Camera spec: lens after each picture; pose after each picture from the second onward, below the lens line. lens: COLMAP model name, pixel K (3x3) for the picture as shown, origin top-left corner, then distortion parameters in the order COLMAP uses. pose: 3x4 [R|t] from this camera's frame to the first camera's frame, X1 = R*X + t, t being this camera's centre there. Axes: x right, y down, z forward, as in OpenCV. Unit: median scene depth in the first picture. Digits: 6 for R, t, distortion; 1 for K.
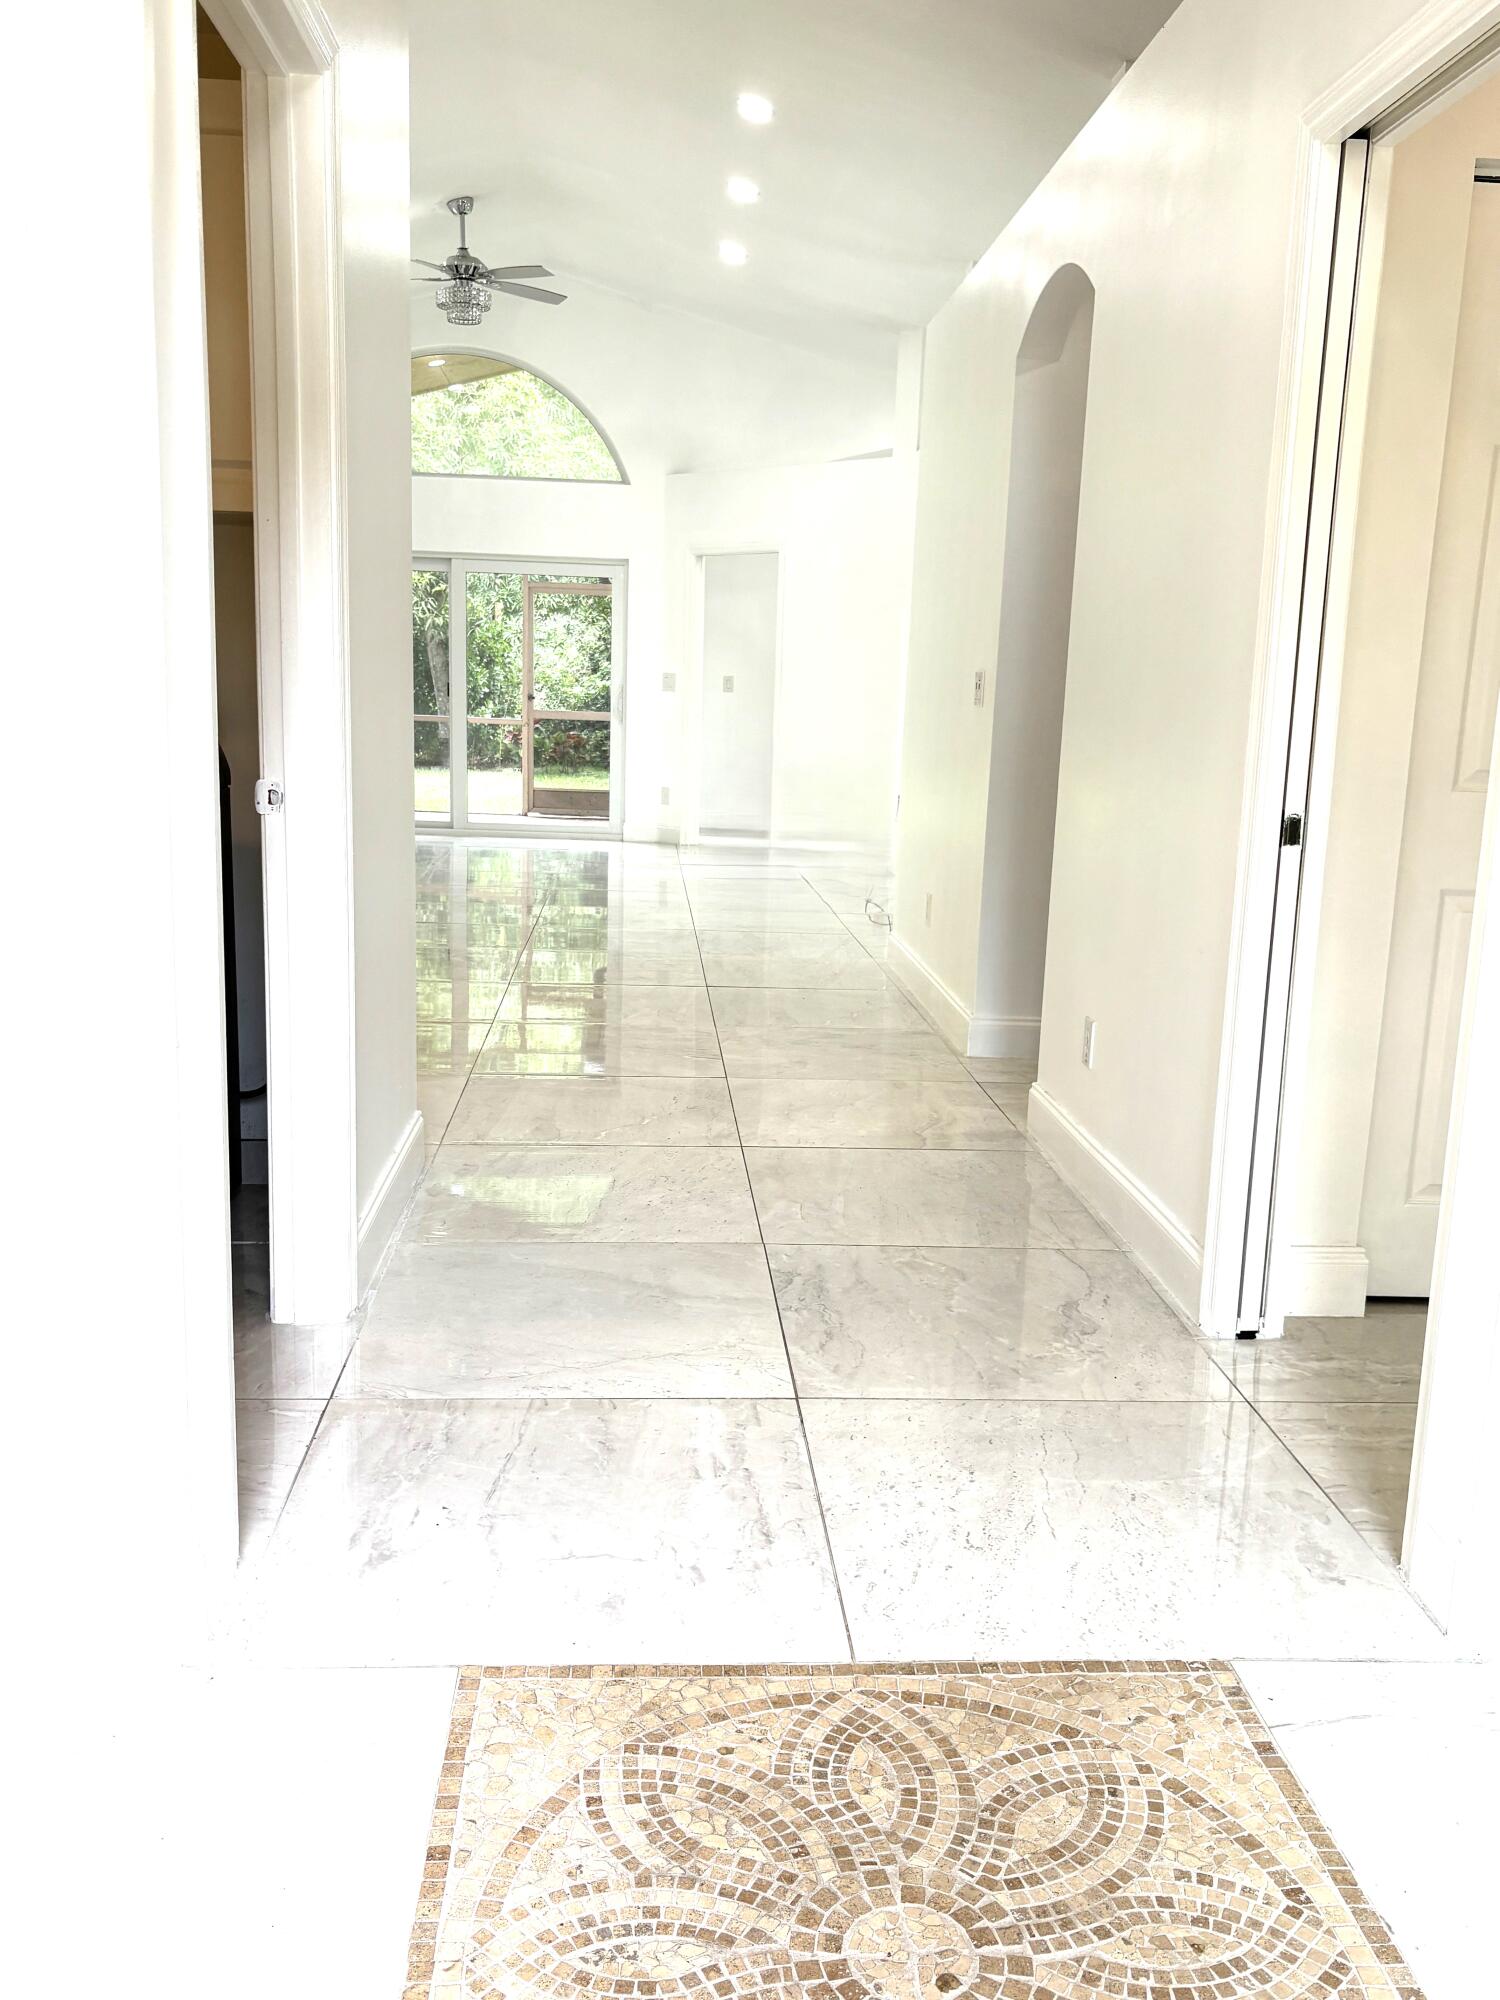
lens RADIAL K [[1660.4, 0, 753.5], [0, 1660.4, 1008.9], [0, 0, 1]] dist [0.017769, 0.001086]
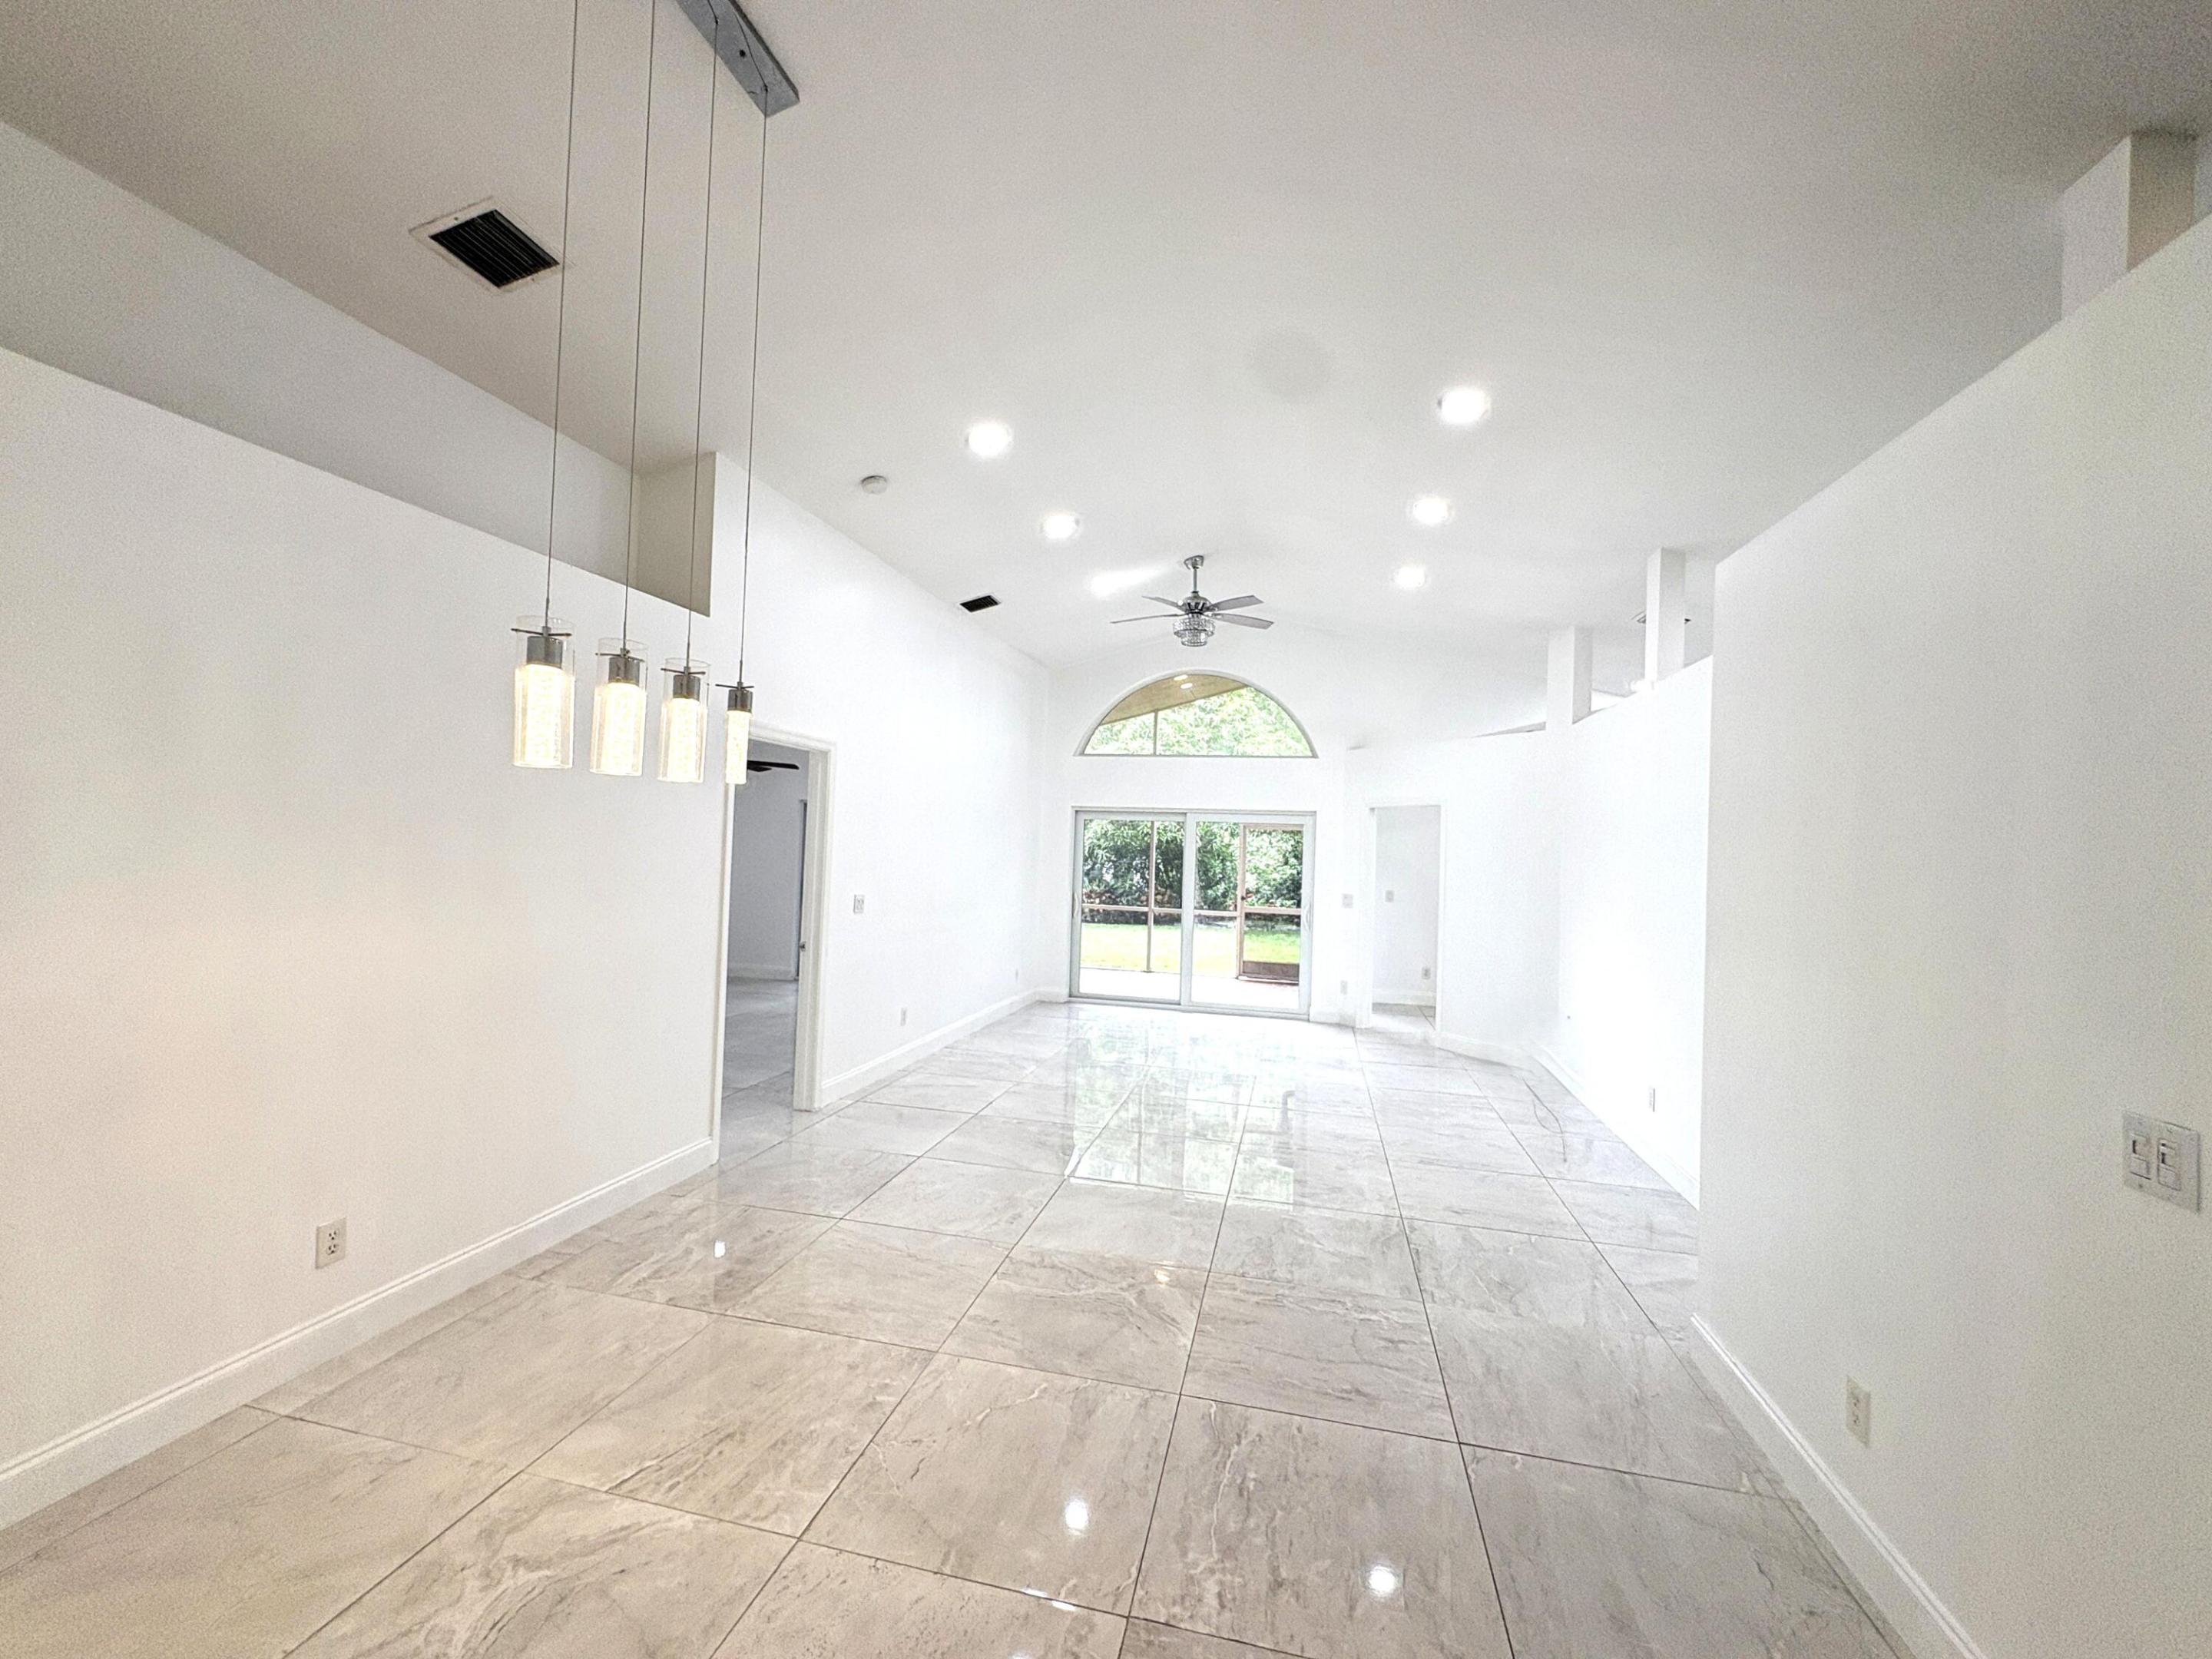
lens RADIAL K [[887.3, 0, 1097.4], [0, 887.3, 834.3], [0, 0, 1]] dist [0.001627, -0.000331]
pose [[0.954882, -0.003290, -0.296967, -0.031748], [-0.061734, 0.975898, -0.209314, -0.092608], [0.290498, 0.218204, 0.931664, 0.289448]]
